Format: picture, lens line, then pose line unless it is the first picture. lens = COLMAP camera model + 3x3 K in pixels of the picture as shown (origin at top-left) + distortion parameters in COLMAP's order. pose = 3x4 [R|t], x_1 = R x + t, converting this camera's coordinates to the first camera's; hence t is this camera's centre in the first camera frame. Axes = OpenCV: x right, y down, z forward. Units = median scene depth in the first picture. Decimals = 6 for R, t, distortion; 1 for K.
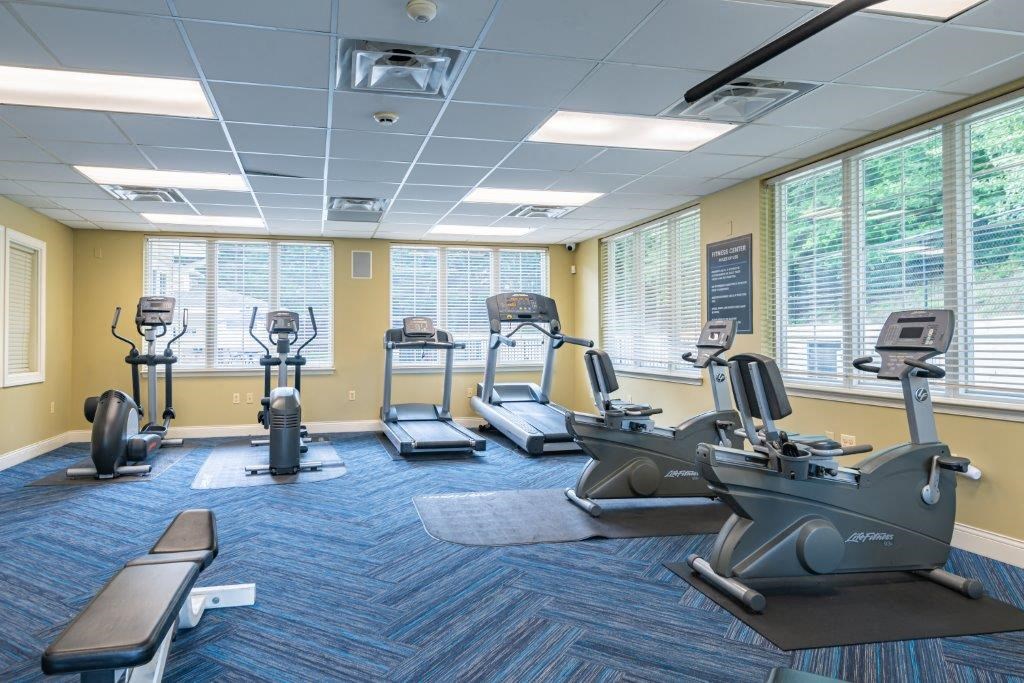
lens RADIAL K [[489.1, 0, 512.0], [0, 489.1, 341.5], [0, 0, 1]] dist [0.000853, 0.000014]
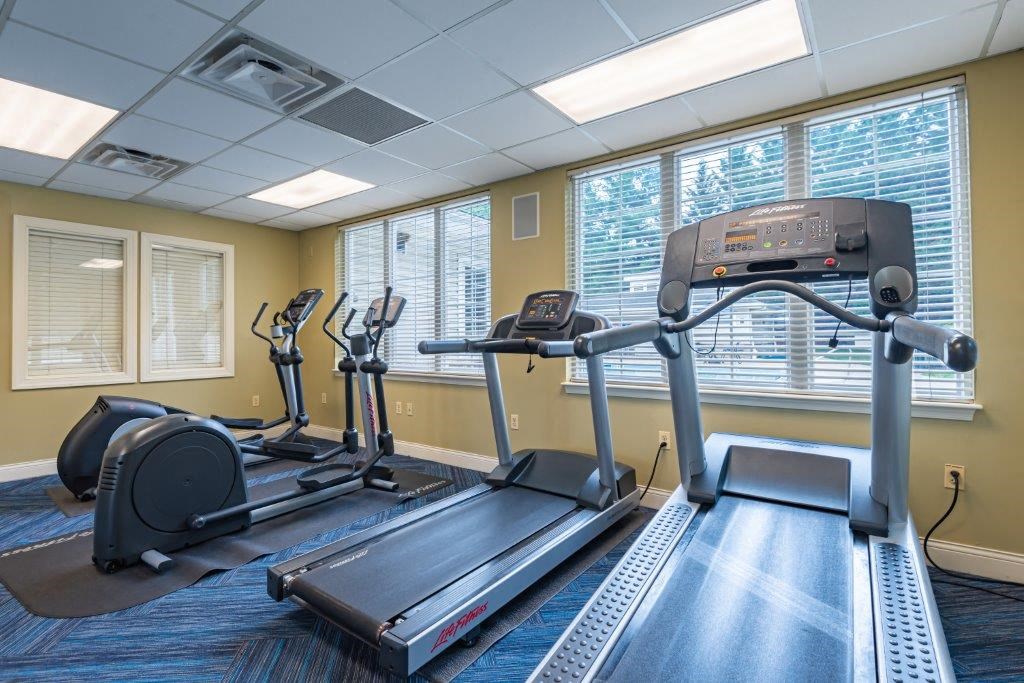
lens RADIAL K [[489.1, 0, 512.0], [0, 489.1, 341.5], [0, 0, 1]] dist [0.000853, 0.000014]
pose [[0.595086, 0.005861, -0.803641, 0.225354], [0.000640, 0.999970, 0.007767, -0.001711], [0.803662, -0.005136, 0.595064, 0.746859]]
